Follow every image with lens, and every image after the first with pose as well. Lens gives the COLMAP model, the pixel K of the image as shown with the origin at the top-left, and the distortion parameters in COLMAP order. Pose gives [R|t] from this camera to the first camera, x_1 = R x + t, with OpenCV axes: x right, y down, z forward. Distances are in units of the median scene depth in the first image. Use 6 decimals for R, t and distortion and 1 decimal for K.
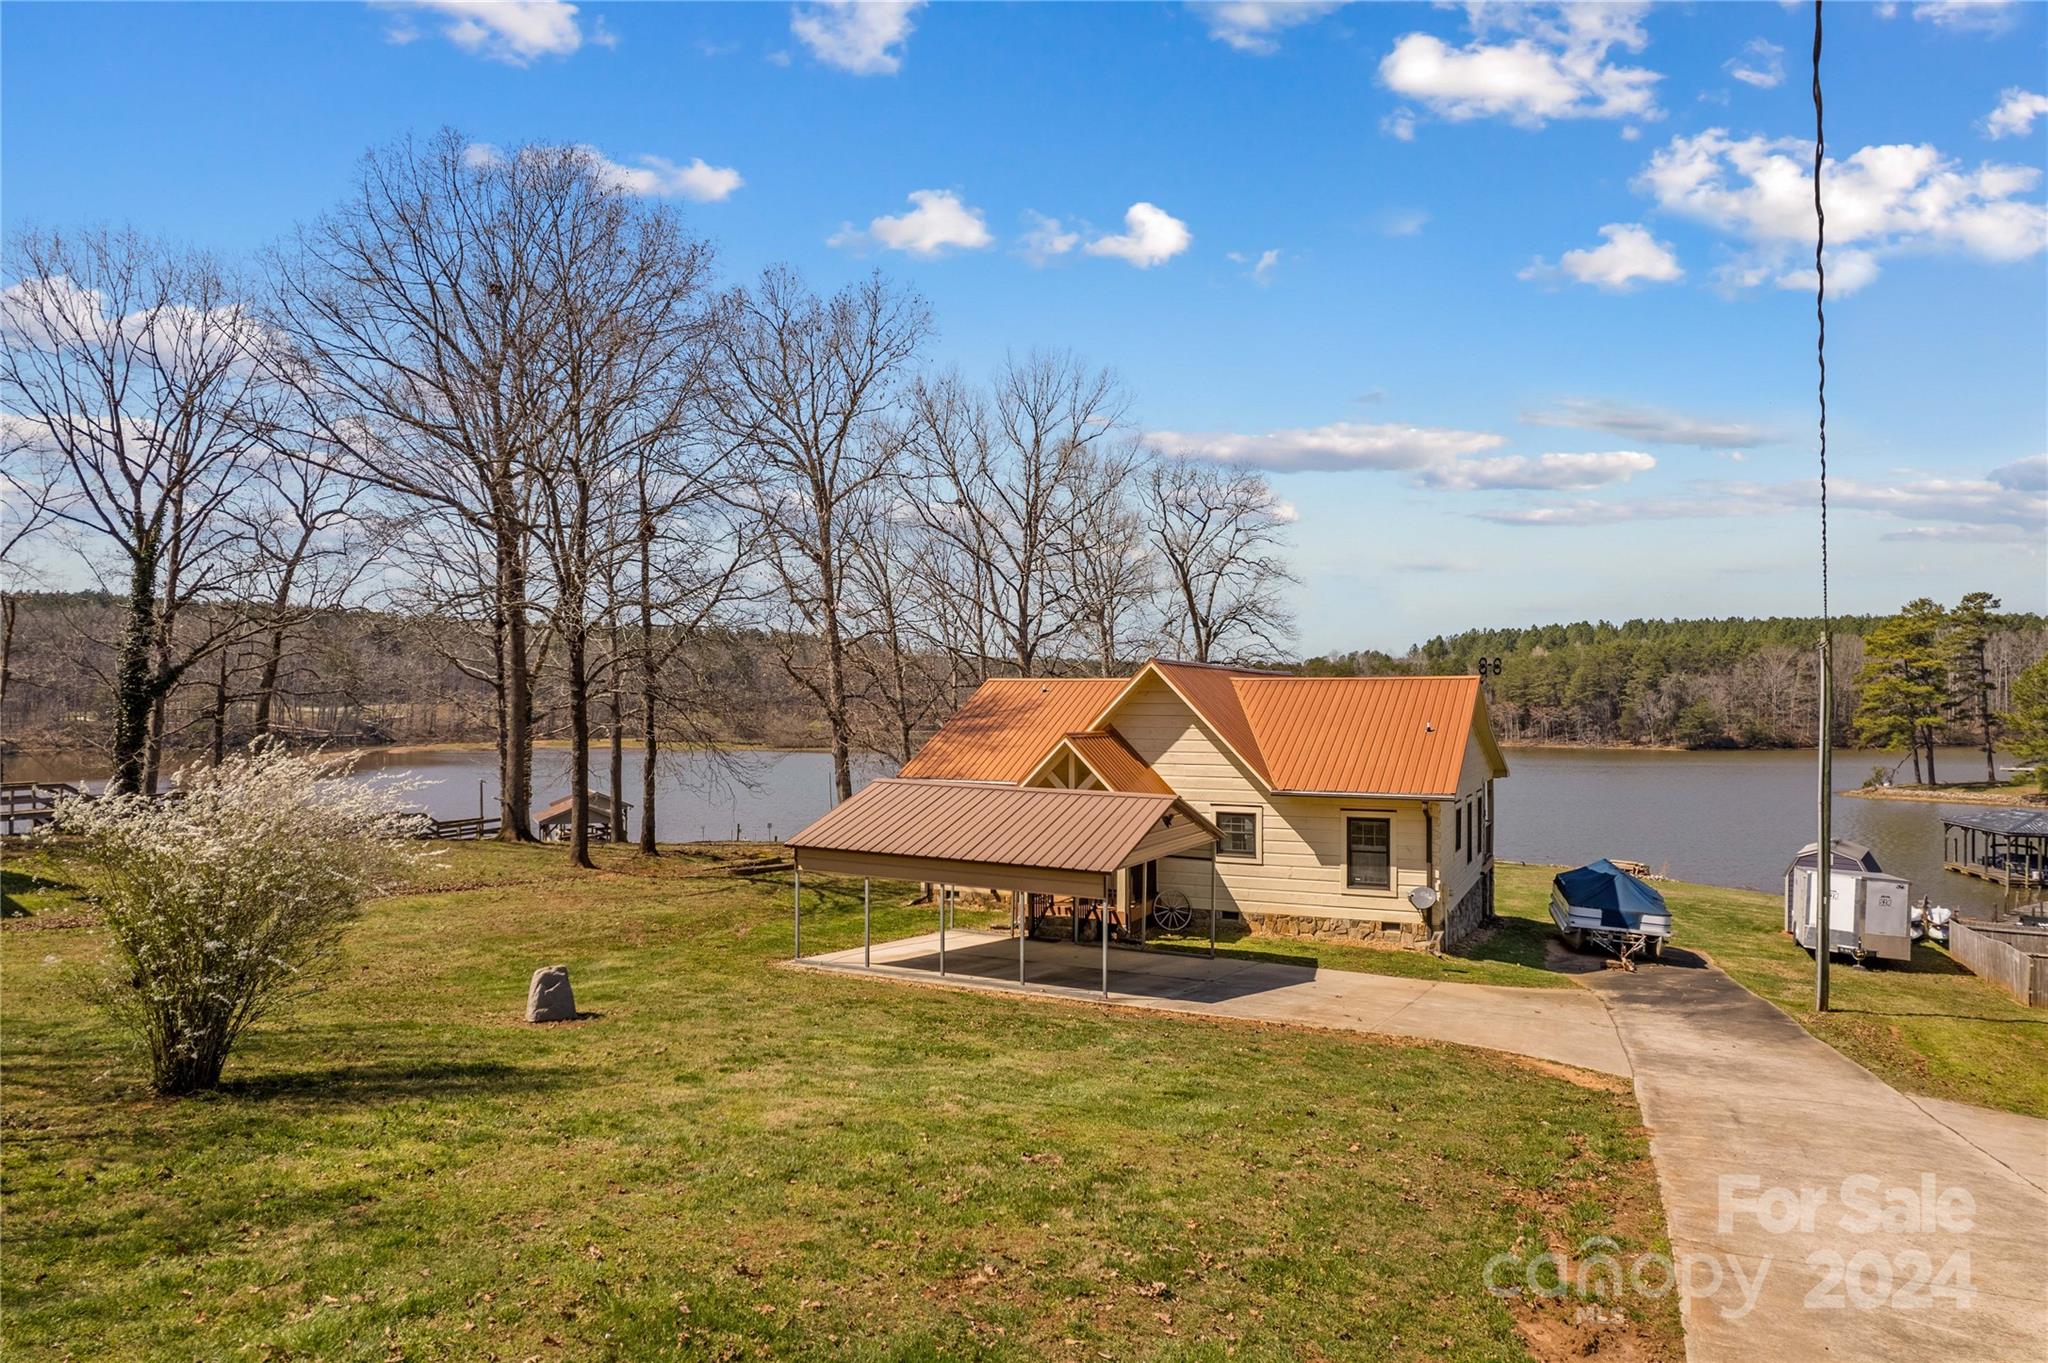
lens RADIAL K [[1306.6, 0, 1017.9], [0, 1306.6, 683.9], [0, 0, 1]] dist [-0.074047, 0.059197]
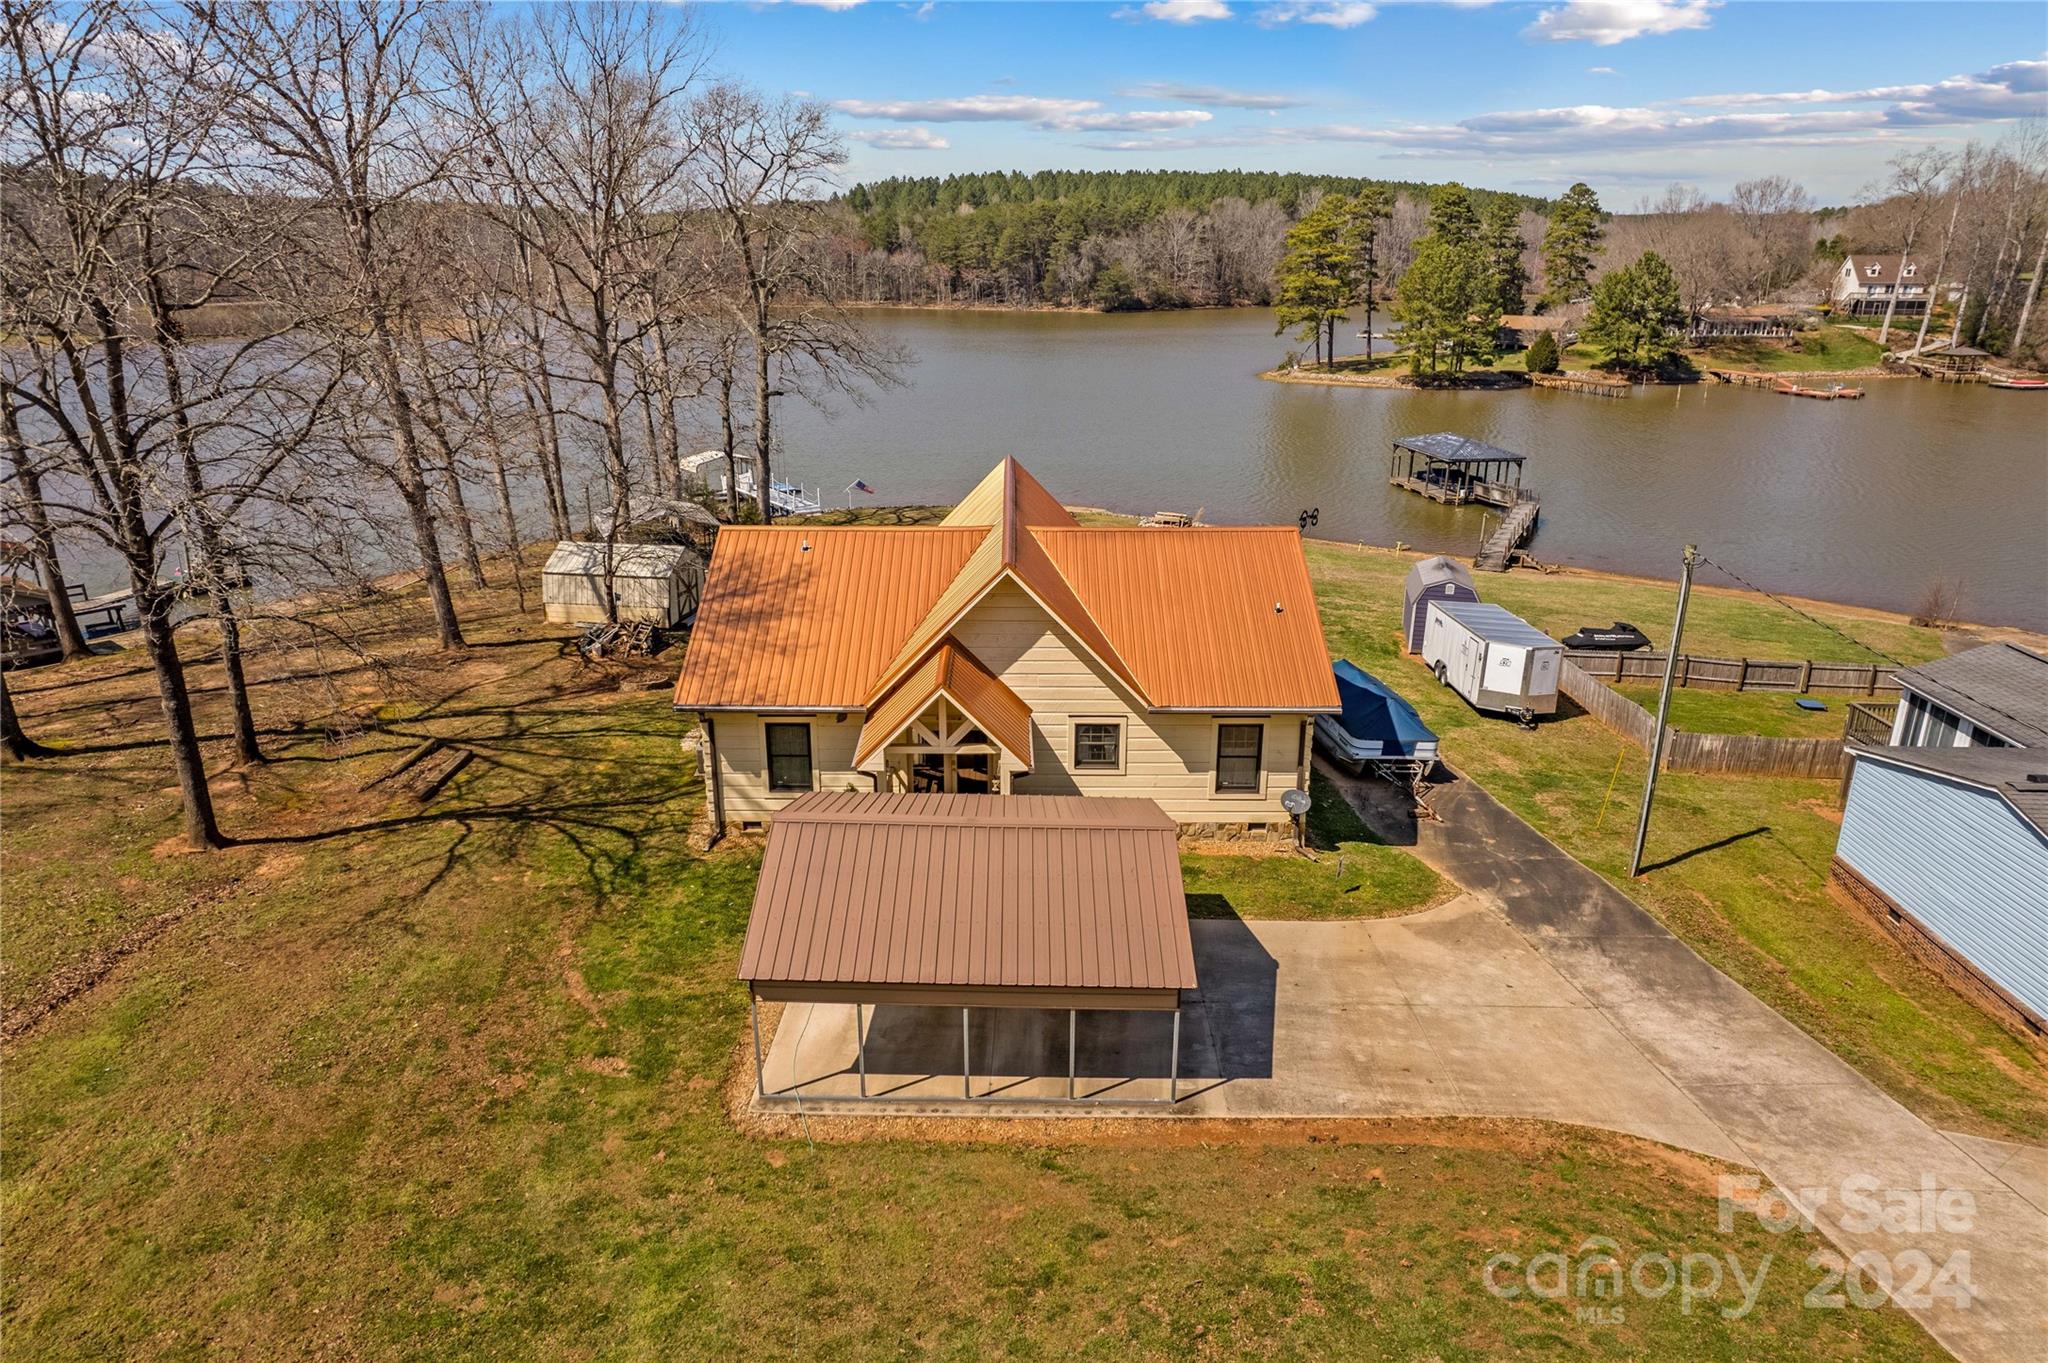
lens RADIAL K [[1306.6, 0, 1017.9], [0, 1306.6, 683.9], [0, 0, 1]] dist [-0.074047, 0.059197]
pose [[0.903461, -0.138735, 0.405599, -0.044134], [-0.006607, 0.941561, 0.336778, -0.041567], [-0.428619, -0.306946, 0.849747, 0.046837]]
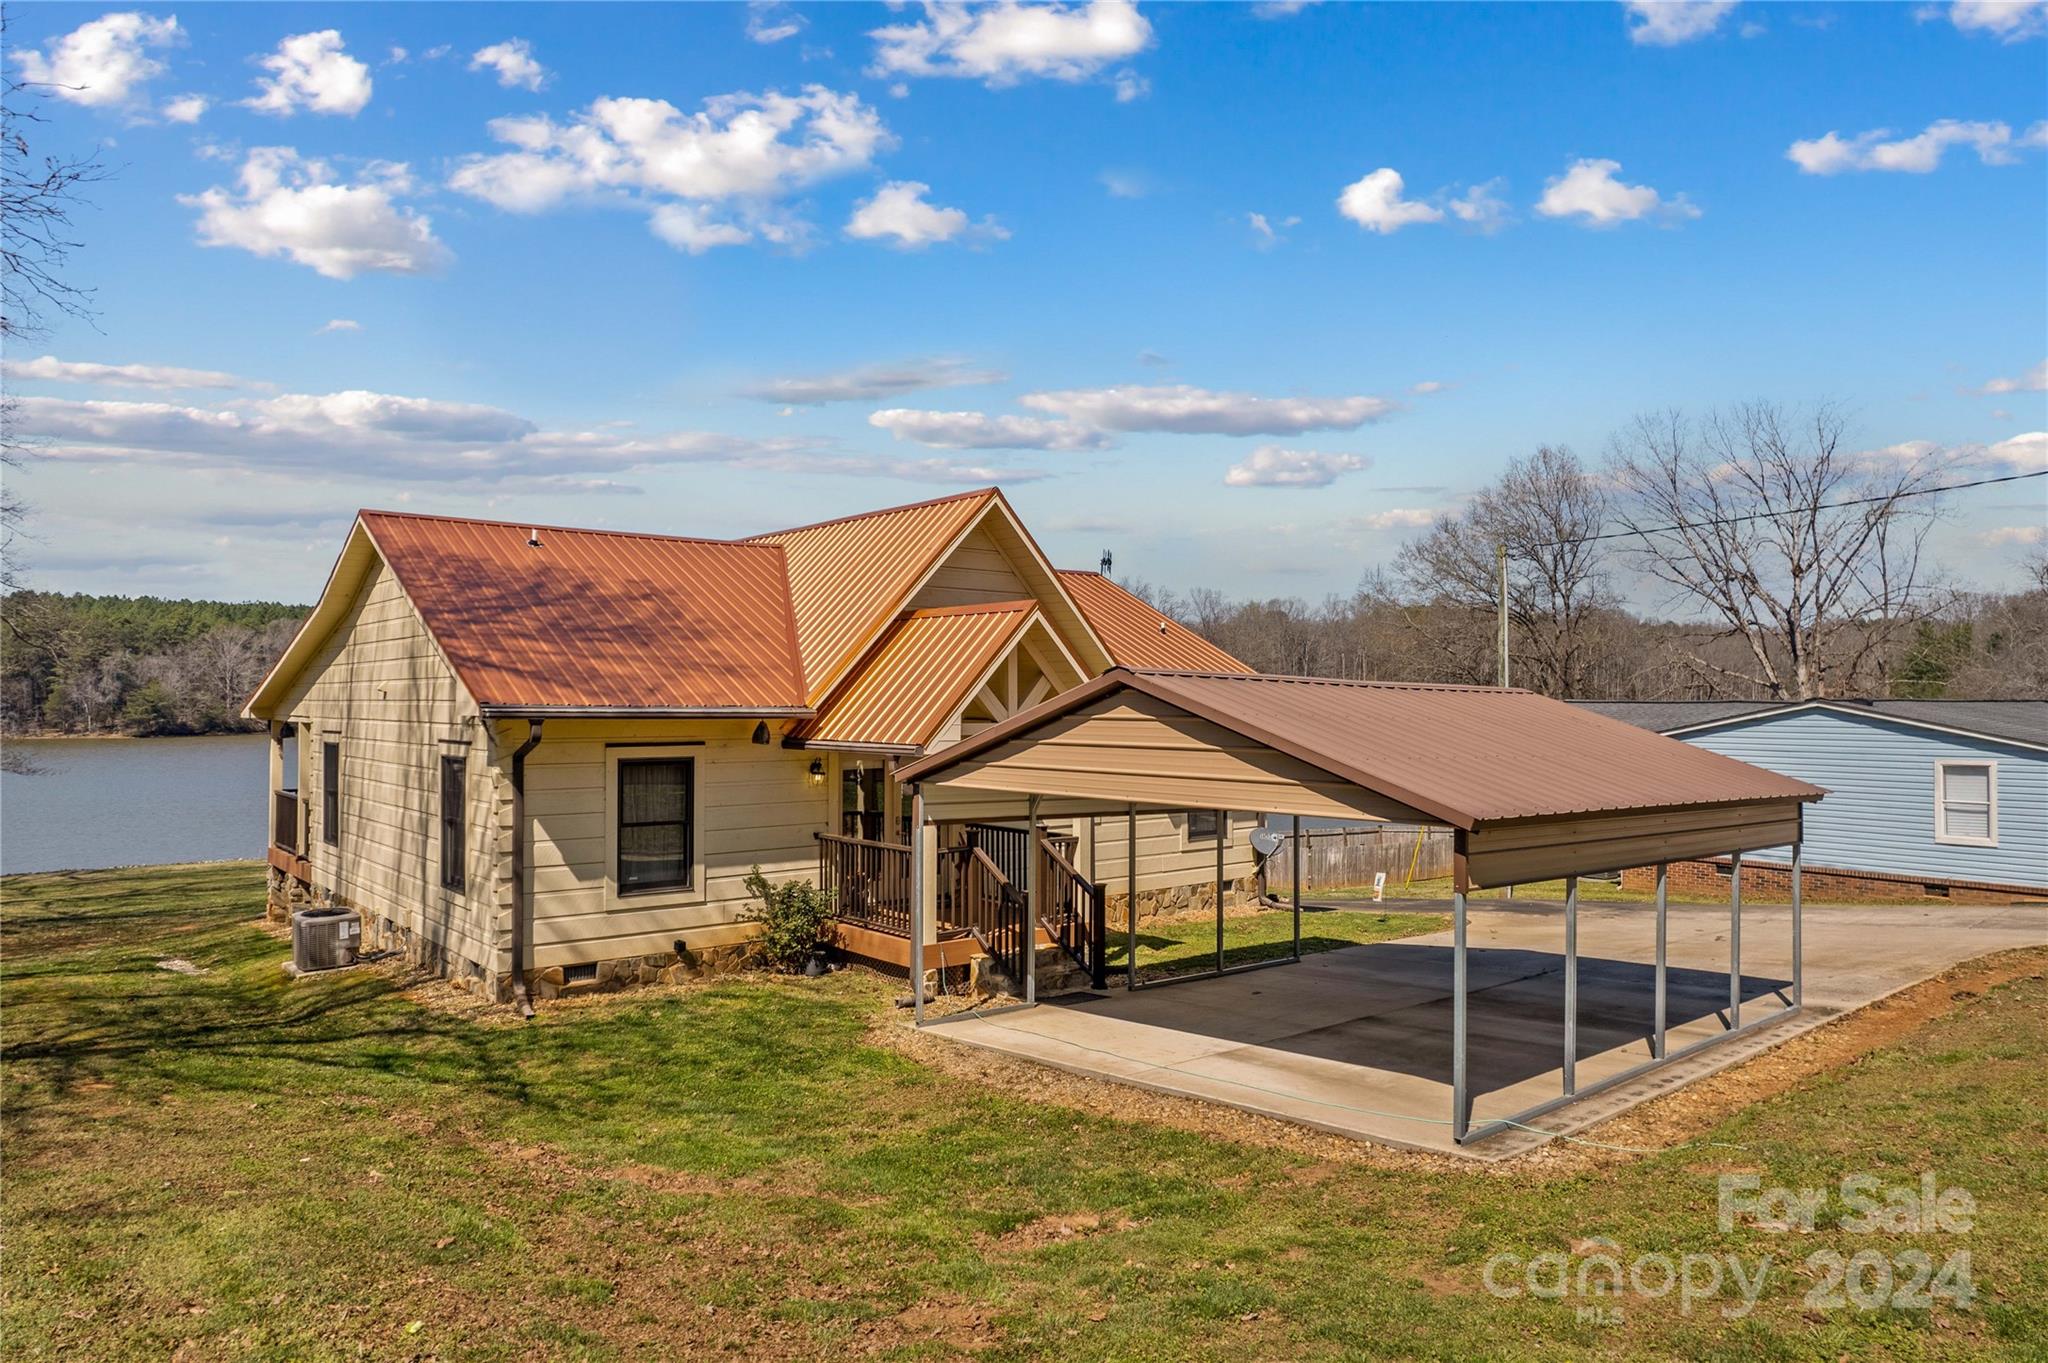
lens RADIAL K [[1297.5, 0, 1024.0], [0, 1297.5, 681.5], [0, 0, 1]] dist [-0.065626, 0.058560]
pose [[0.412355, 0.010289, 0.910965, -0.074792], [-0.016774, 0.999852, -0.003700, 0.010268], [-0.910869, -0.013754, 0.412467, 0.131967]]
